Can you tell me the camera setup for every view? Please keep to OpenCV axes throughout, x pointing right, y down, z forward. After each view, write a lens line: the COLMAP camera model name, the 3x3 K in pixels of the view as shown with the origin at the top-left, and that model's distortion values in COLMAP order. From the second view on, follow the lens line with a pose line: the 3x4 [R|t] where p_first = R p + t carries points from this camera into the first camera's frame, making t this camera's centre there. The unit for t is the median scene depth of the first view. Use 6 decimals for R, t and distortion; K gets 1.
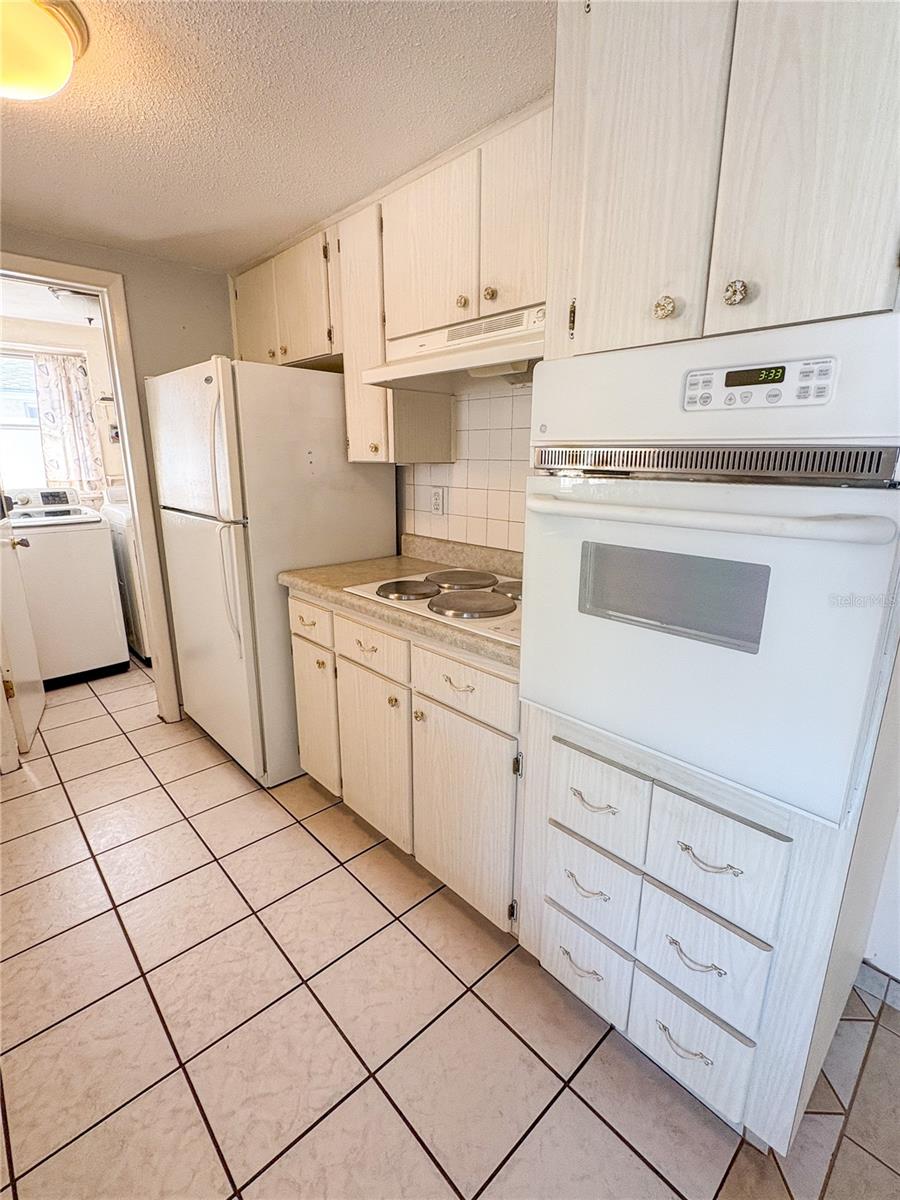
lens RADIAL K [[557.4, 0, 450.0], [0, 557.4, 600.0], [0, 0, 1]] dist [0.002477, 0.000692]
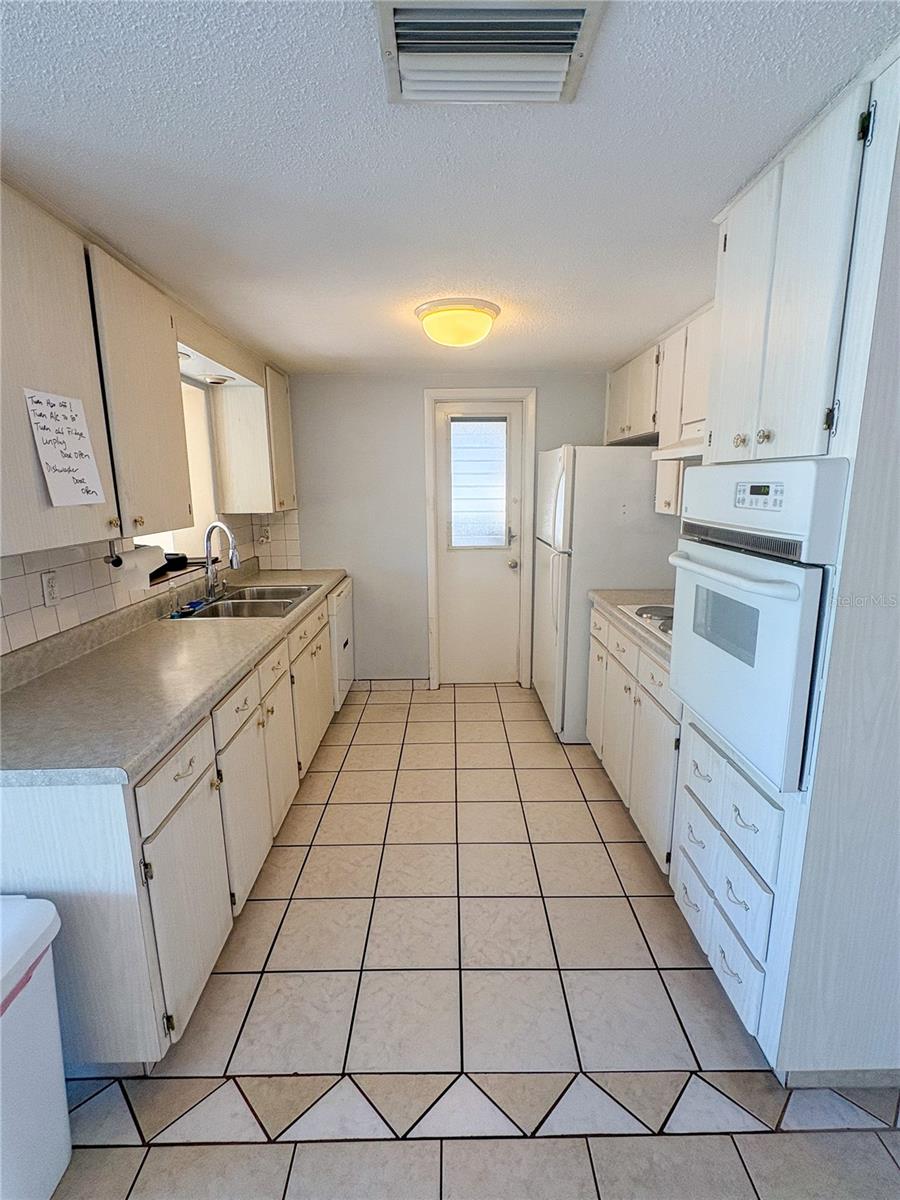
lens RADIAL K [[557.4, 0, 450.0], [0, 557.4, 600.0], [0, 0, 1]] dist [0.002477, 0.000692]
pose [[0.736184, 0.127672, -0.664630, 0.411520], [-0.157822, 0.987356, 0.014853, 0.010259], [0.658123, 0.093958, 0.747025, -0.306173]]
